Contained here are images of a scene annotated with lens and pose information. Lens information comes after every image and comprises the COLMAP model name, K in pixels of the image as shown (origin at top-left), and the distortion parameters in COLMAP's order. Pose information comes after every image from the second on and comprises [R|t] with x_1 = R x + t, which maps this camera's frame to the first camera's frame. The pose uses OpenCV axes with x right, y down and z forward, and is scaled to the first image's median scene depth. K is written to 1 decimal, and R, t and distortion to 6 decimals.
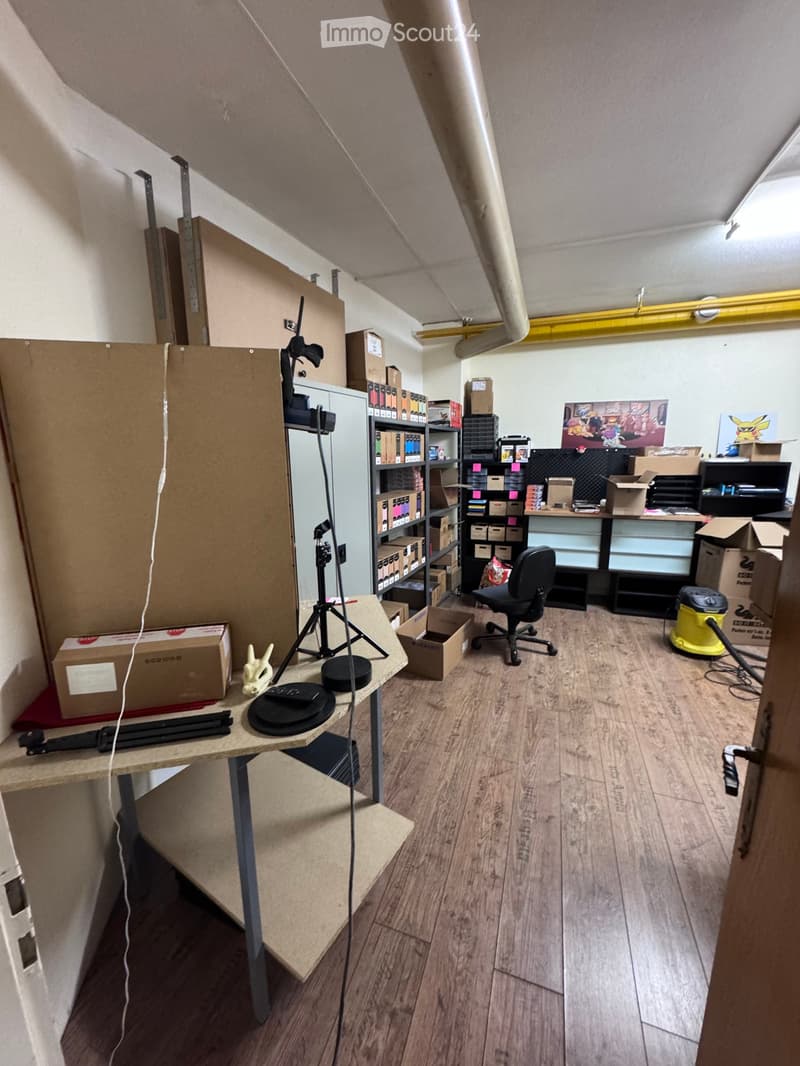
lens RADIAL K [[423.2, 0, 402.6], [0, 423.2, 534.6], [0, 0, 1]] dist [-0.003000, -0.000119]
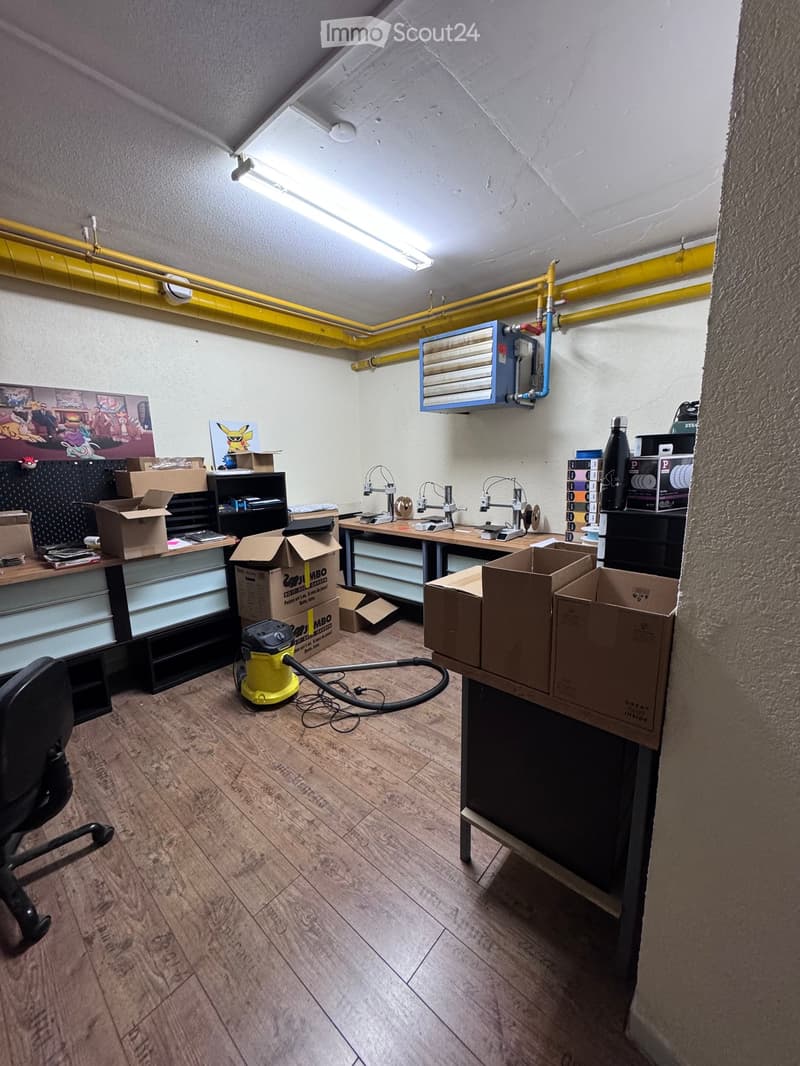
lens RADIAL K [[423.2, 0, 402.6], [0, 423.2, 534.6], [0, 0, 1]] dist [-0.003000, -0.000119]
pose [[0.368057, -0.167460, 0.914599, 0.058648], [0.192322, 0.976087, 0.101323, -0.069258], [-0.909696, 0.138605, 0.391462, 0.341994]]
